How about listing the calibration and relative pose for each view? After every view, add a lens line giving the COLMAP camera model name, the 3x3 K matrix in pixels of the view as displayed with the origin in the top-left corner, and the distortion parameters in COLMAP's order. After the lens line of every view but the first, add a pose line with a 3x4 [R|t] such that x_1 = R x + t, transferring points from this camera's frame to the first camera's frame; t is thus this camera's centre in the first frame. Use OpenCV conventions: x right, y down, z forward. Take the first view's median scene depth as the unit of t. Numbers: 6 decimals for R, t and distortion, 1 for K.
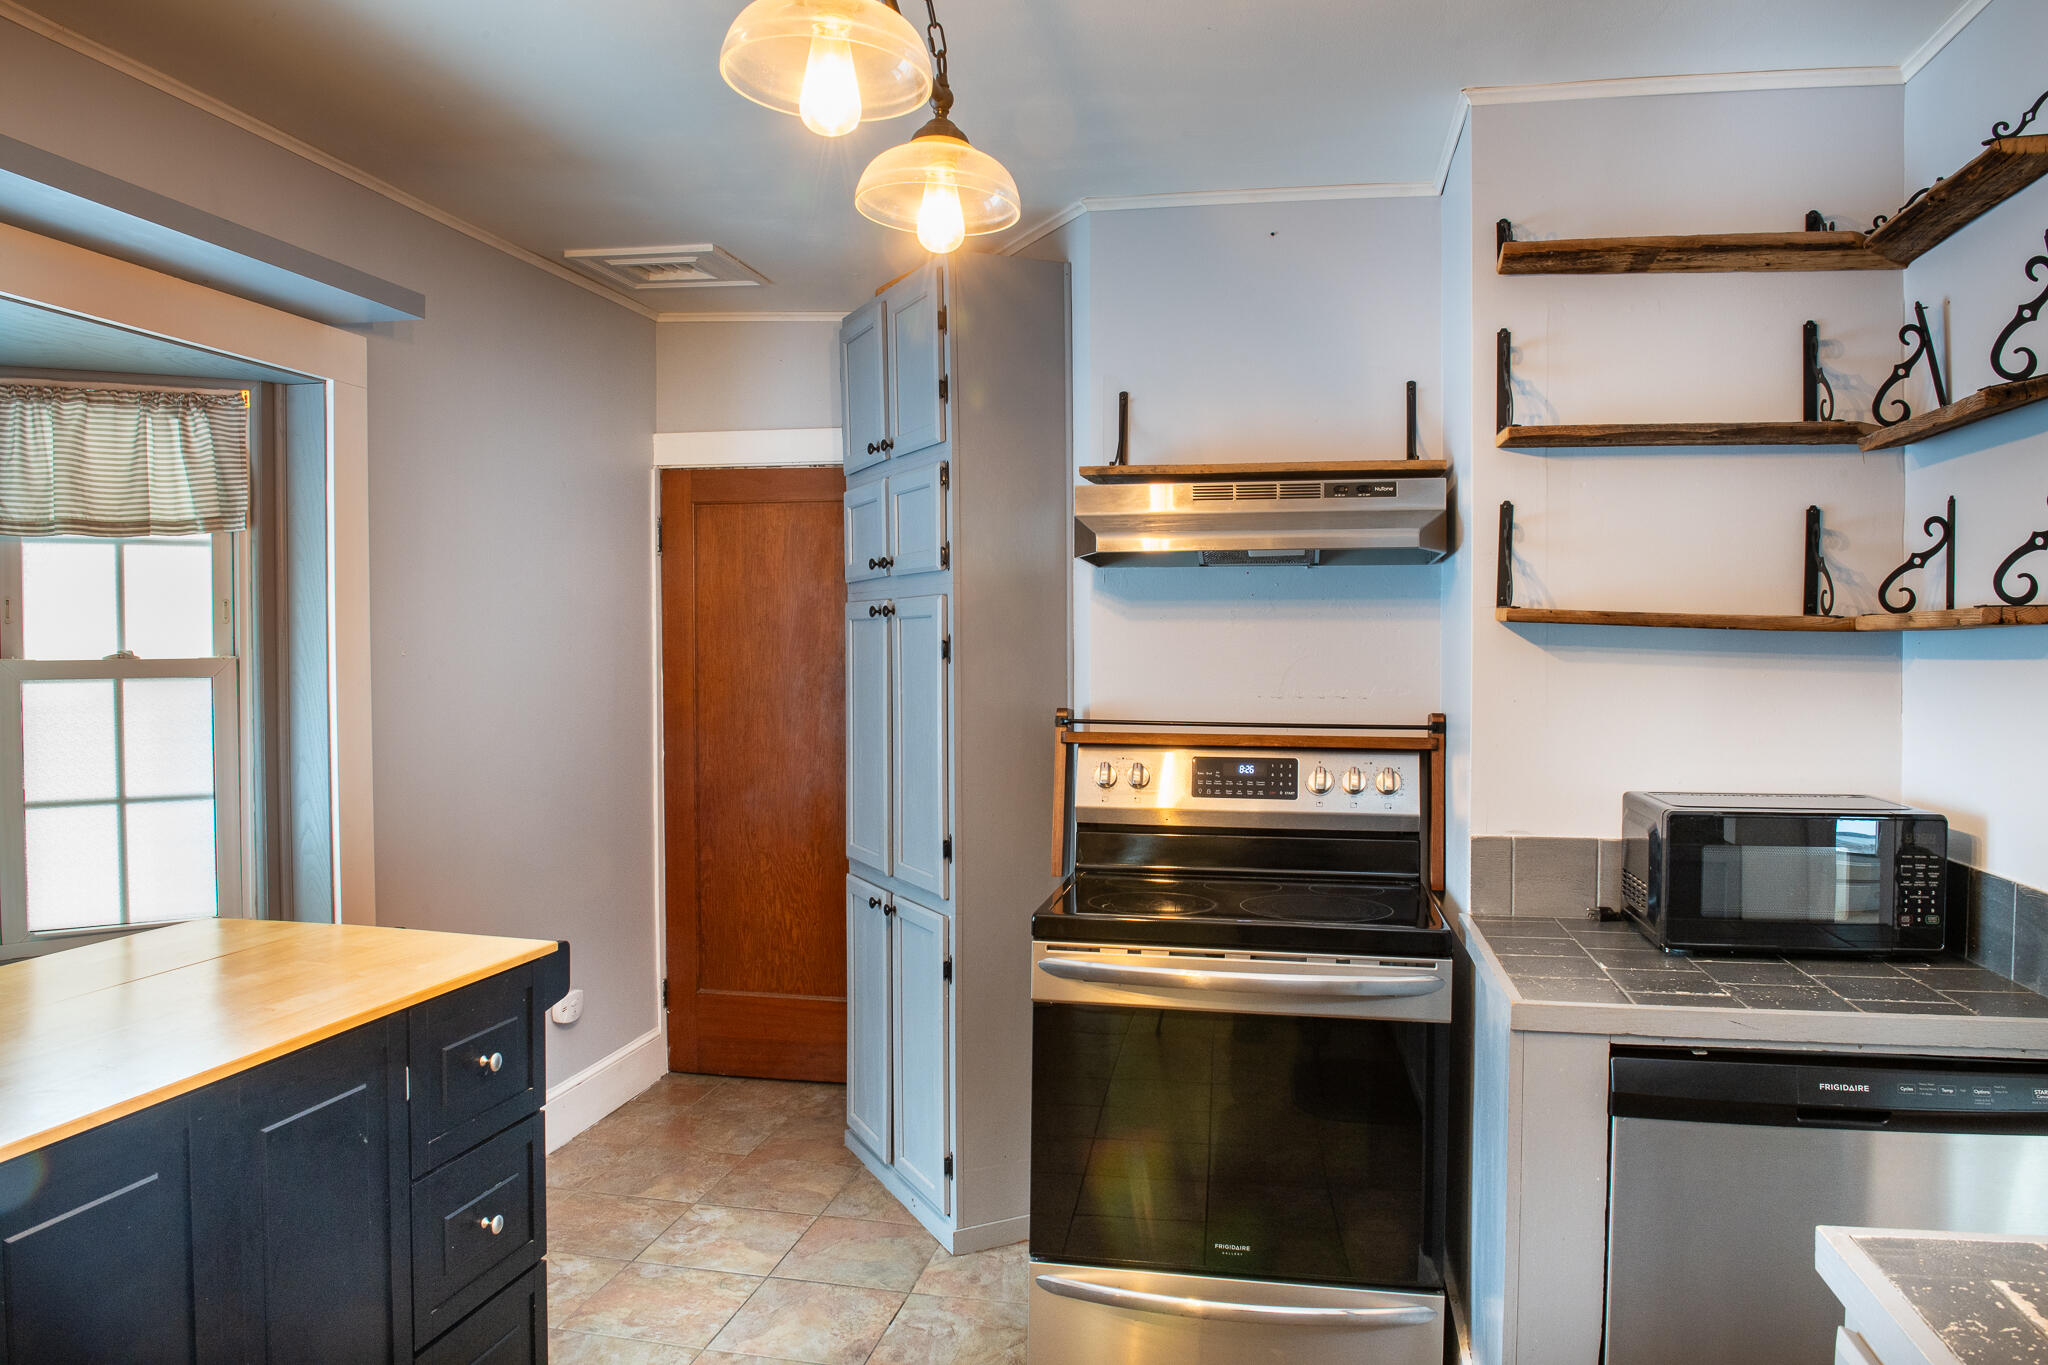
lens RADIAL K [[1394.2, 0, 1034.0], [0, 1394.2, 683.6], [0, 0, 1]] dist [-0.052021, -0.001657]
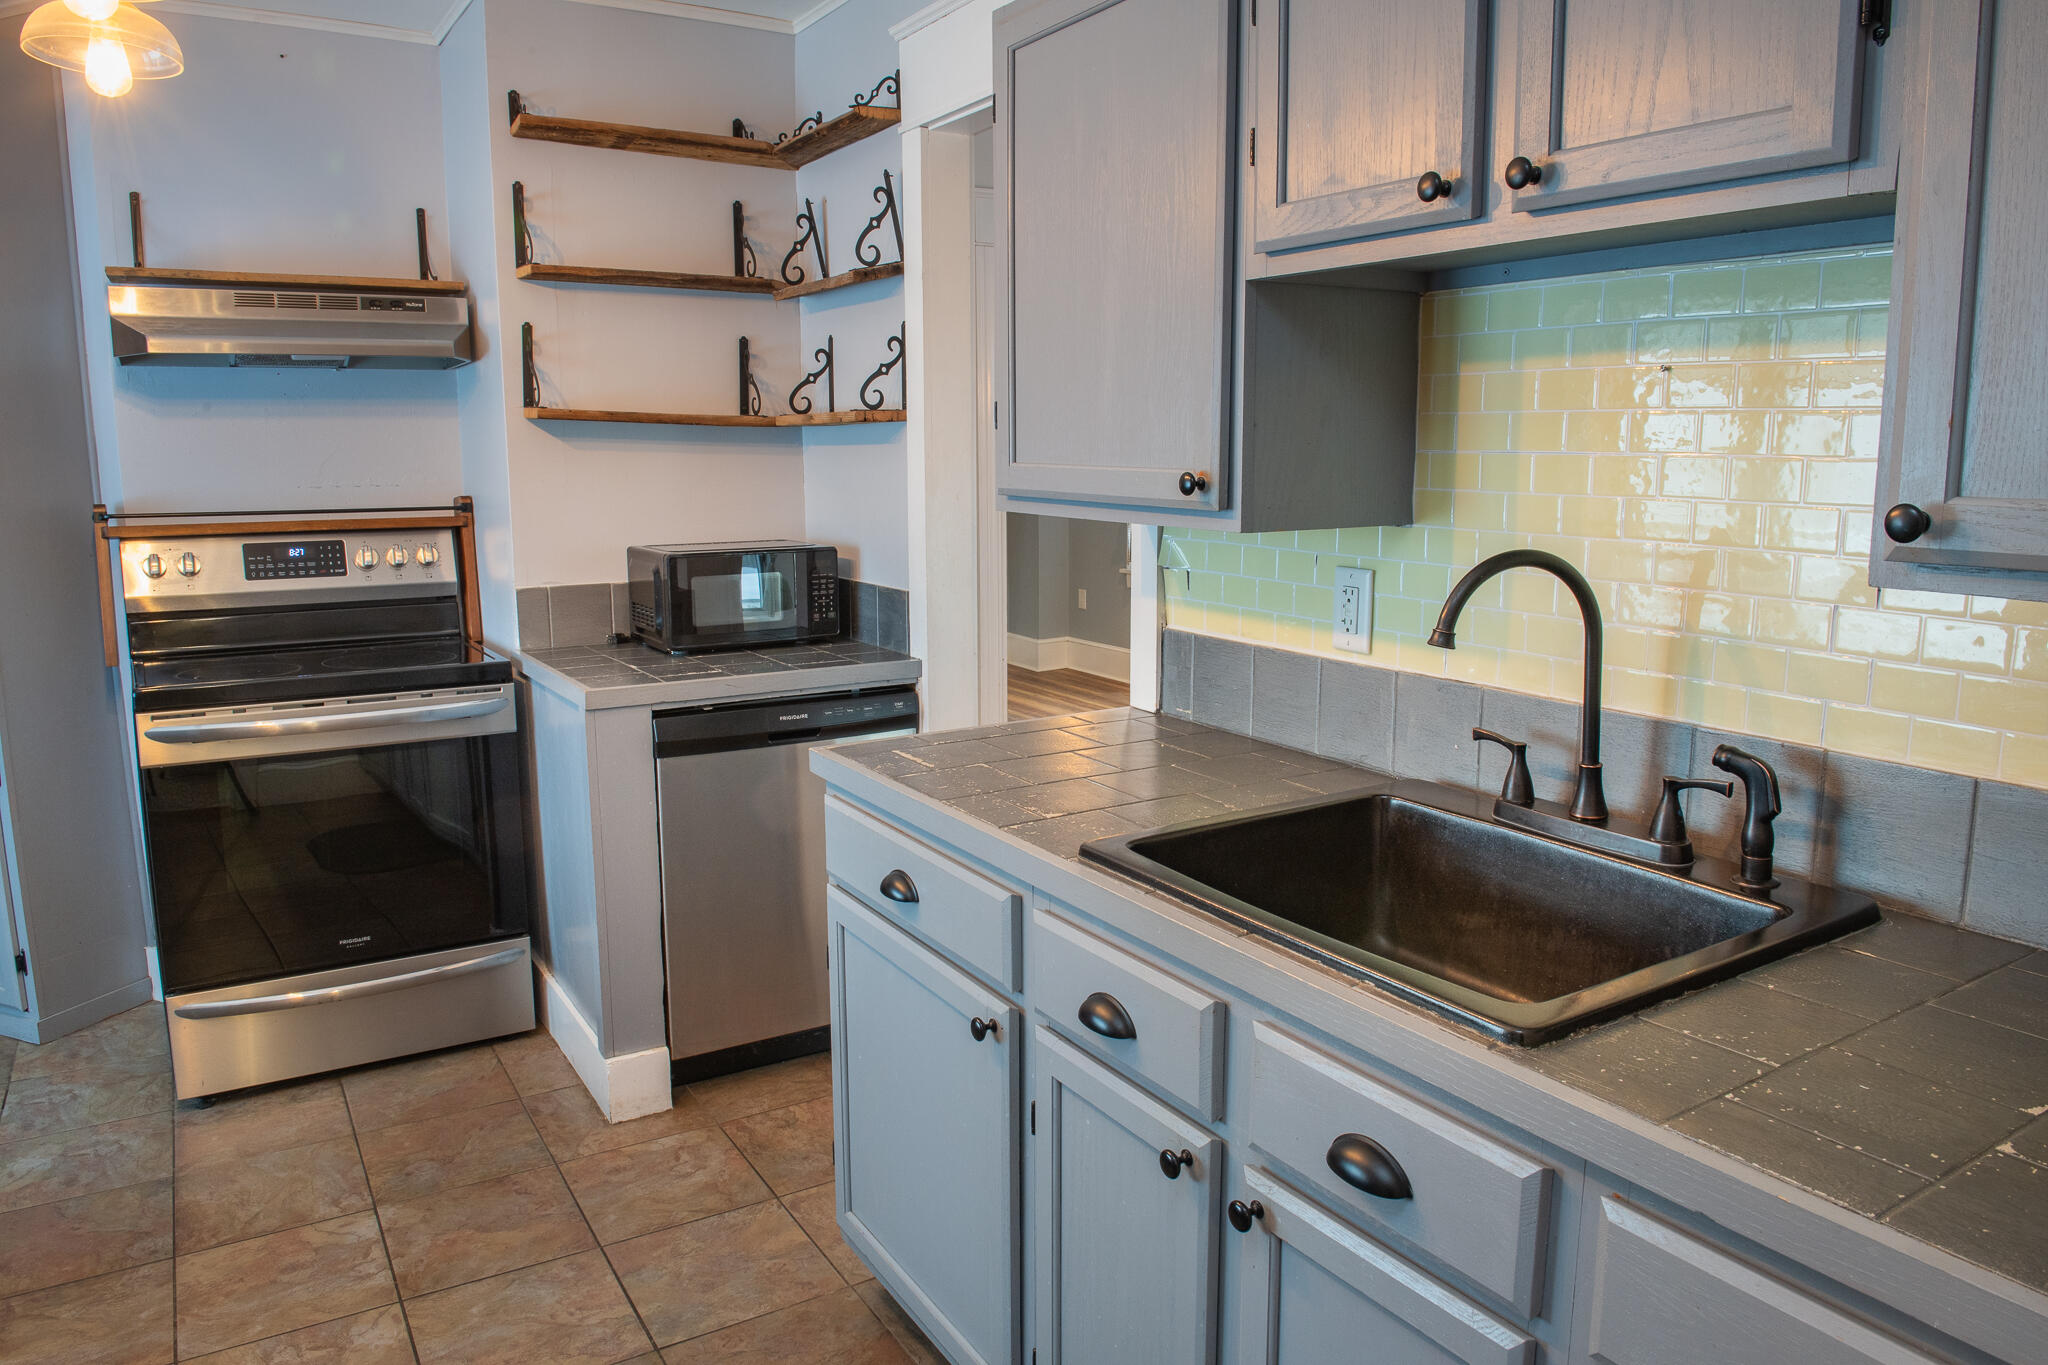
lens RADIAL K [[1394.2, 0, 1014.9], [0, 1394.2, 676.2], [0, 0, 1]] dist [-0.052021, -0.001657]
pose [[0.734064, -0.112480, 0.669700, -0.220533], [0.019512, 0.989273, 0.144767, 0.014637], [-0.678799, -0.093201, 0.728385, -0.261457]]
